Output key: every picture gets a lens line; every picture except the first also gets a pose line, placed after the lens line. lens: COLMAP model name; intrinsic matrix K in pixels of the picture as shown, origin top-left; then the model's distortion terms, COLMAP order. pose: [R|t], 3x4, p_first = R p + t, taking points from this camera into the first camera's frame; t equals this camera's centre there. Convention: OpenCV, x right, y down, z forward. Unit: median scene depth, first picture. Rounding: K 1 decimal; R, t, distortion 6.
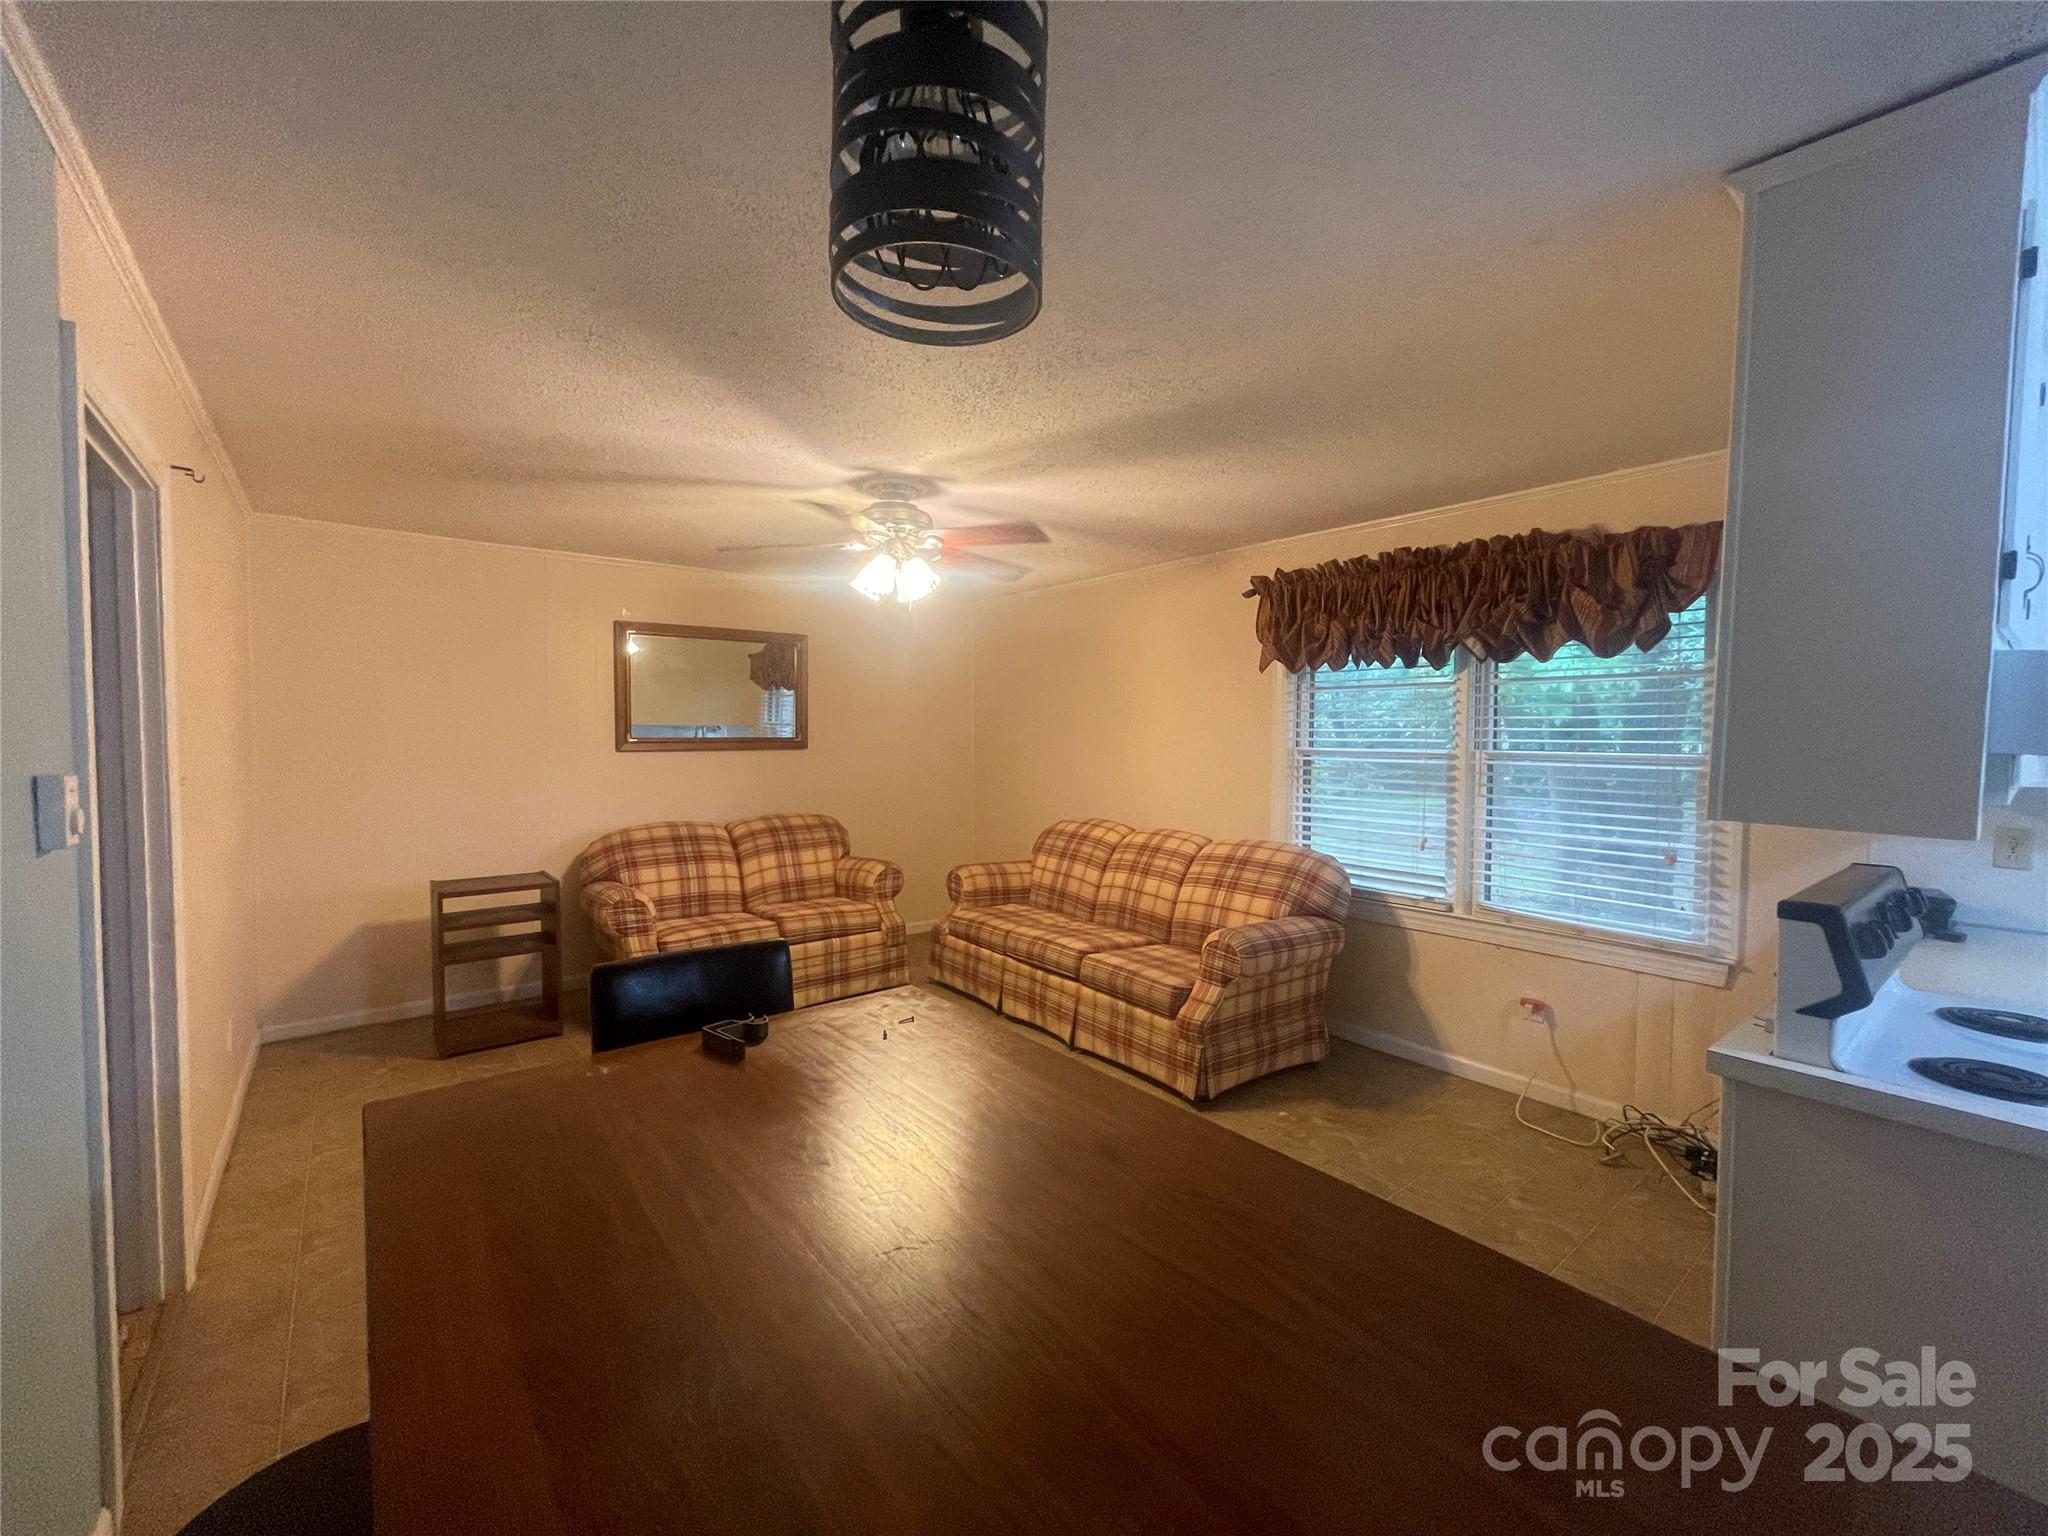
lens RADIAL K [[828.7, 0, 1026.2], [0, 828.7, 770.0], [0, 0, 1]] dist [-0.000539, -0.001342]
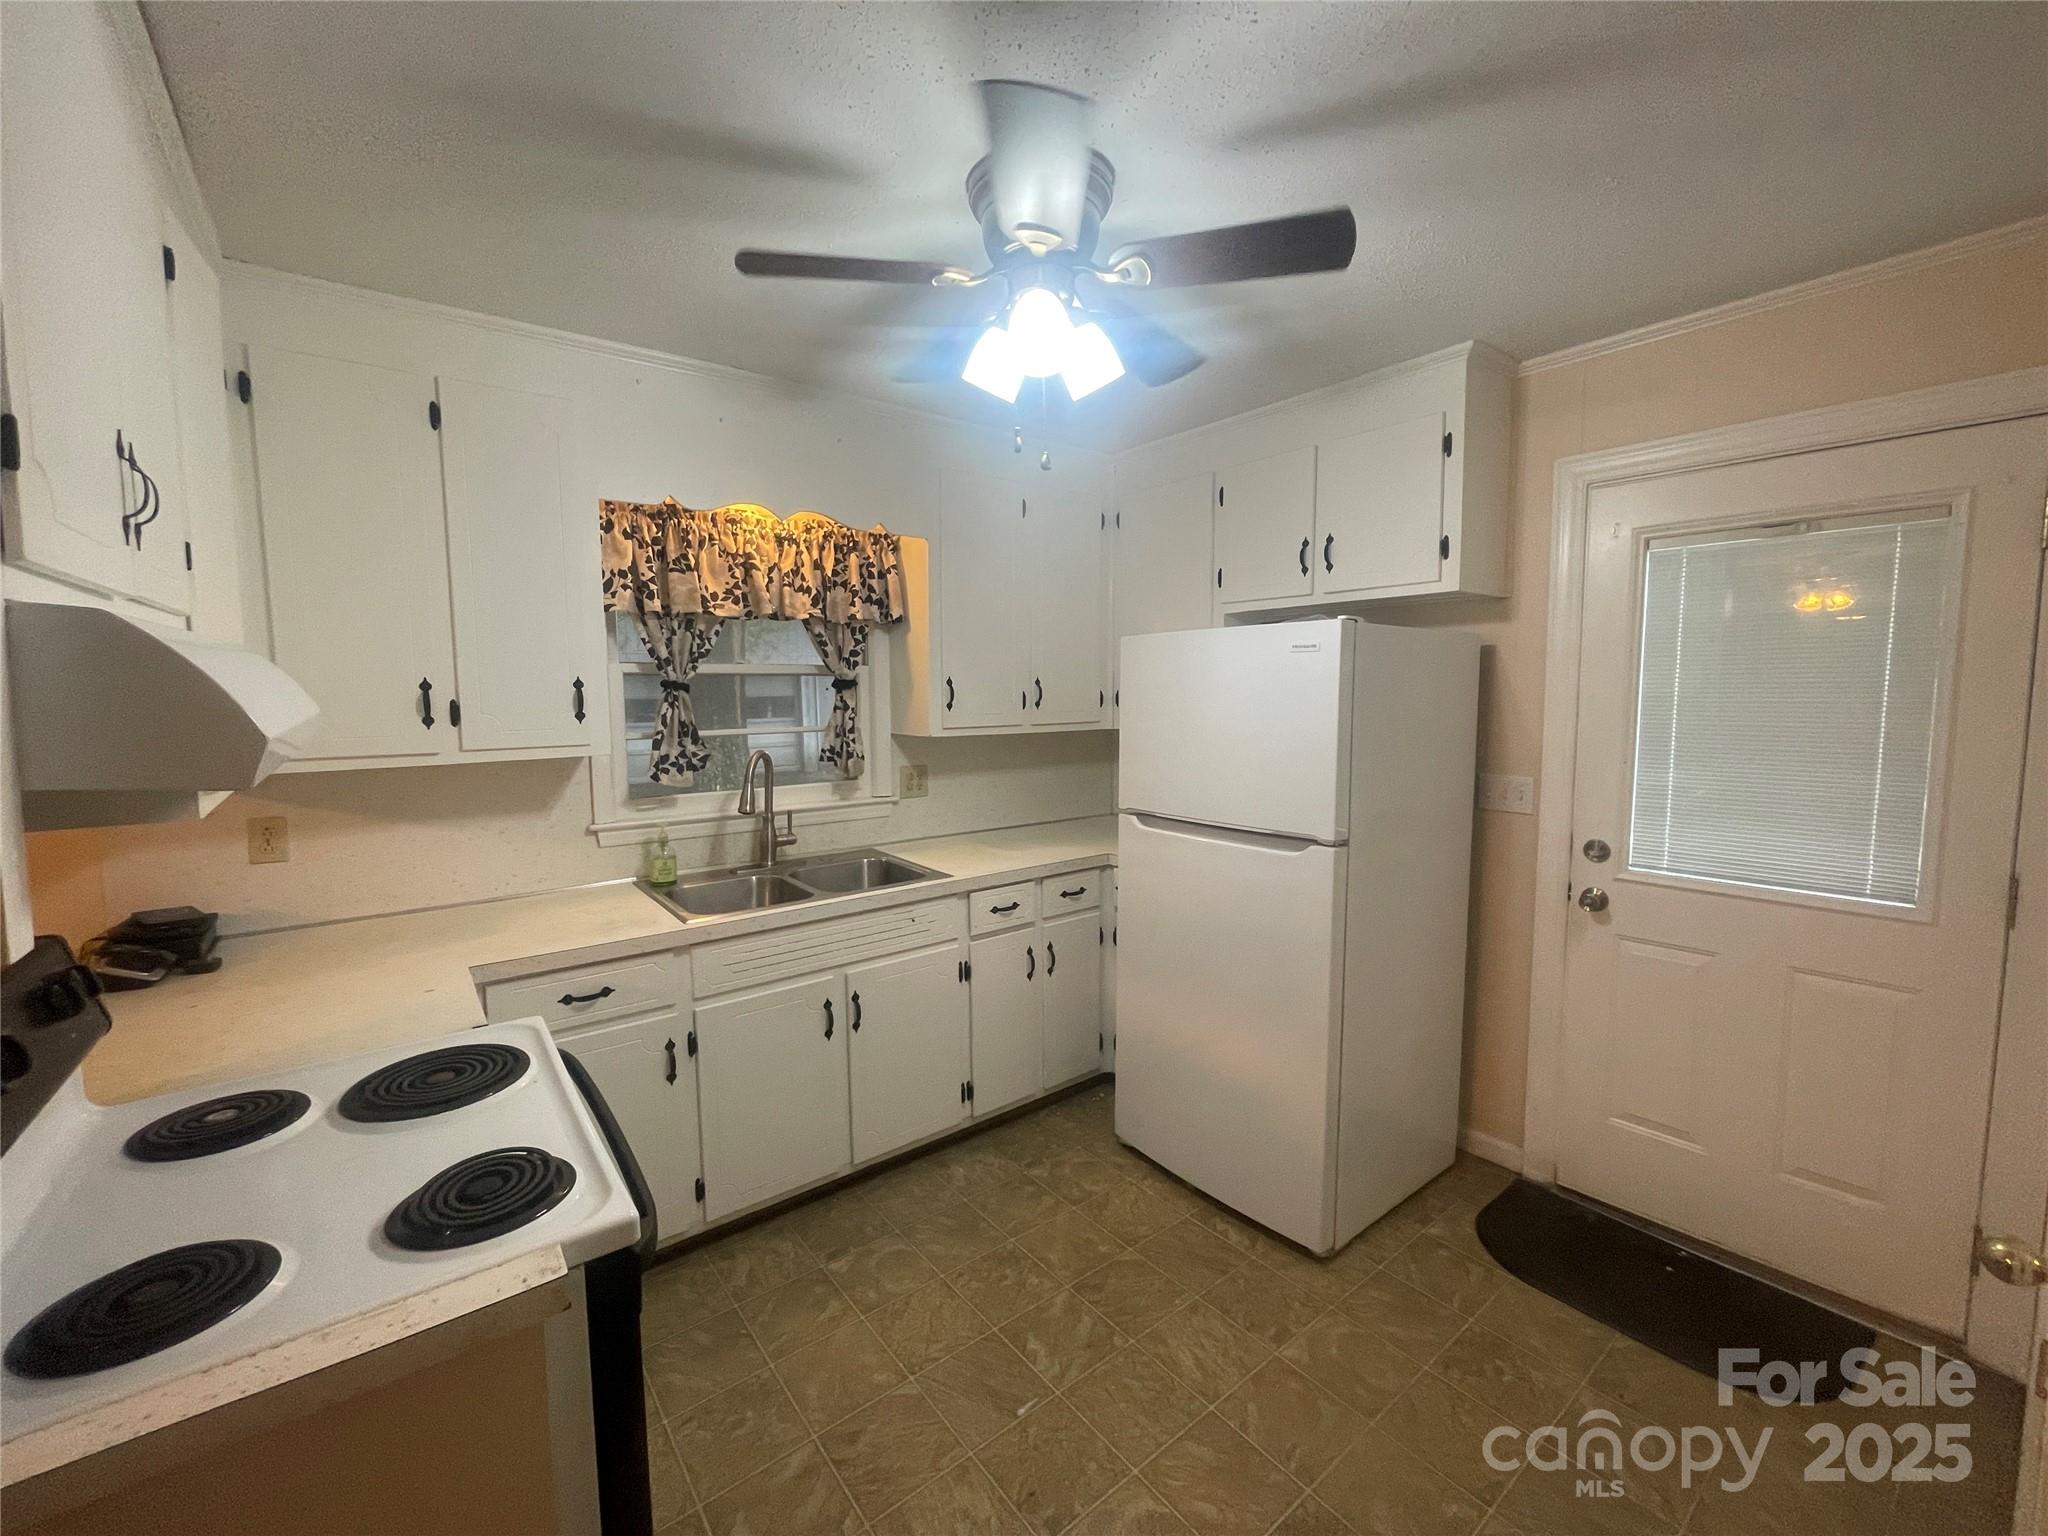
lens RADIAL K [[828.7, 0, 1022.0], [0, 828.7, 767.9], [0, 0, 1]] dist [-0.000539, -0.001342]
pose [[0.019356, -0.104160, 0.994372, 0.207308], [0.054164, 0.993207, 0.102983, -0.017143], [-0.998344, 0.051866, 0.024866, 0.103617]]
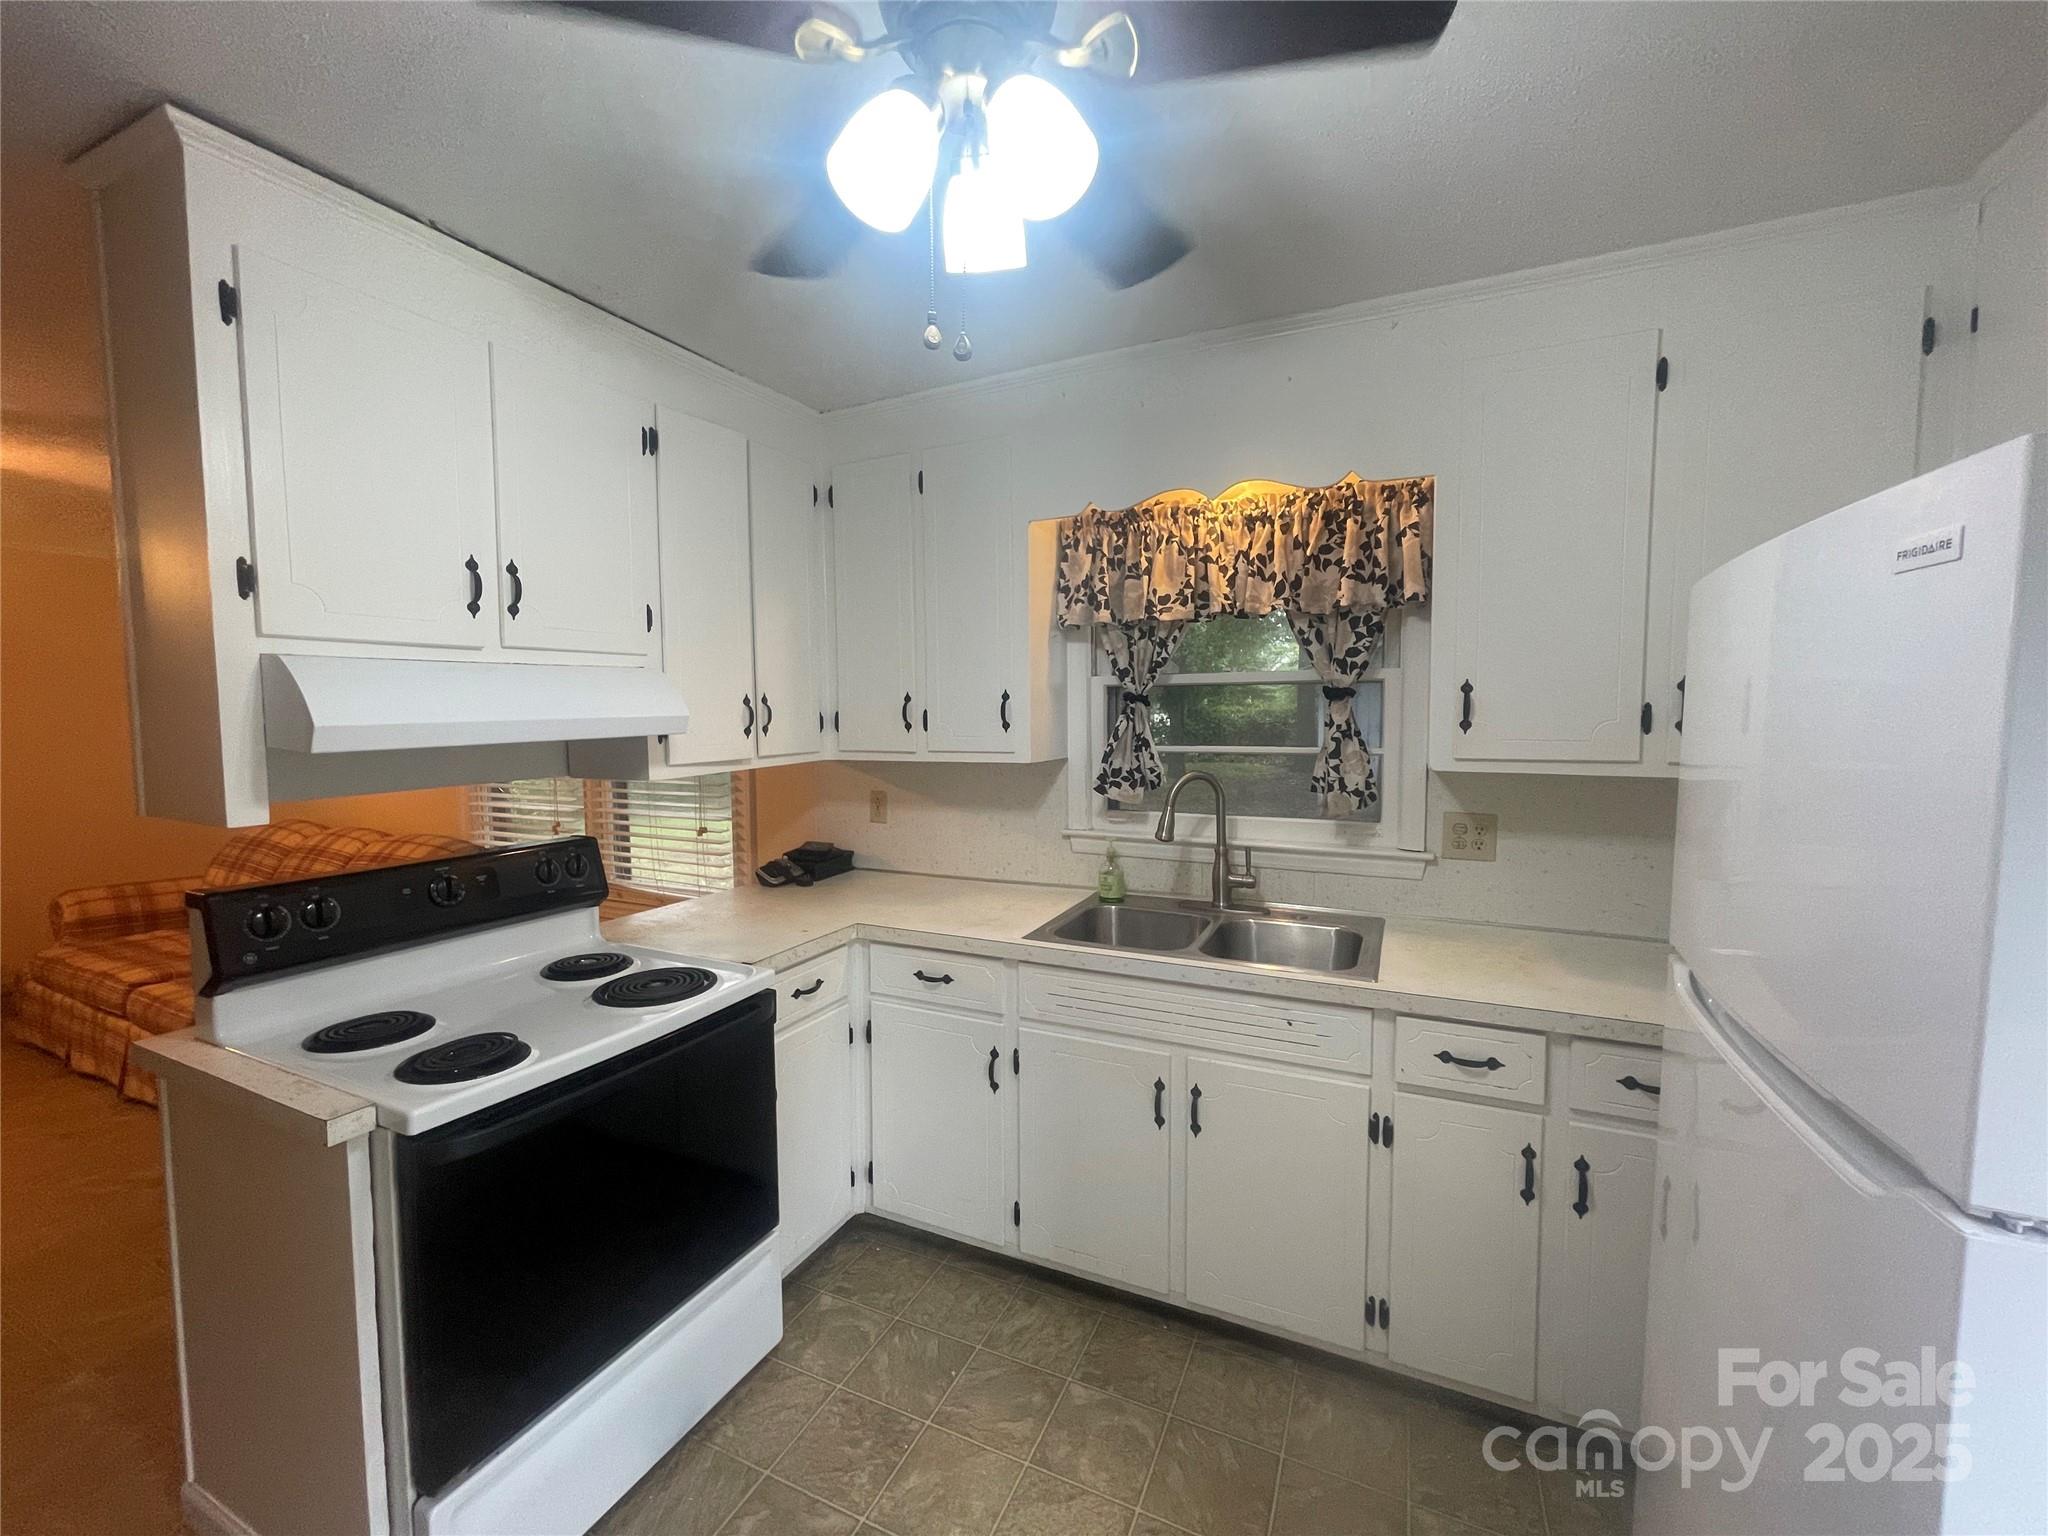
lens RADIAL K [[828.7, 0, 1015.5], [0, 828.7, 763.4], [0, 0, 1]] dist [-0.000539, -0.001342]
pose [[0.903255, -0.041602, 0.427084, 0.513643], [0.033619, 0.999091, 0.026219, 0.001906], [-0.427786, -0.009324, 0.903832, -0.144438]]
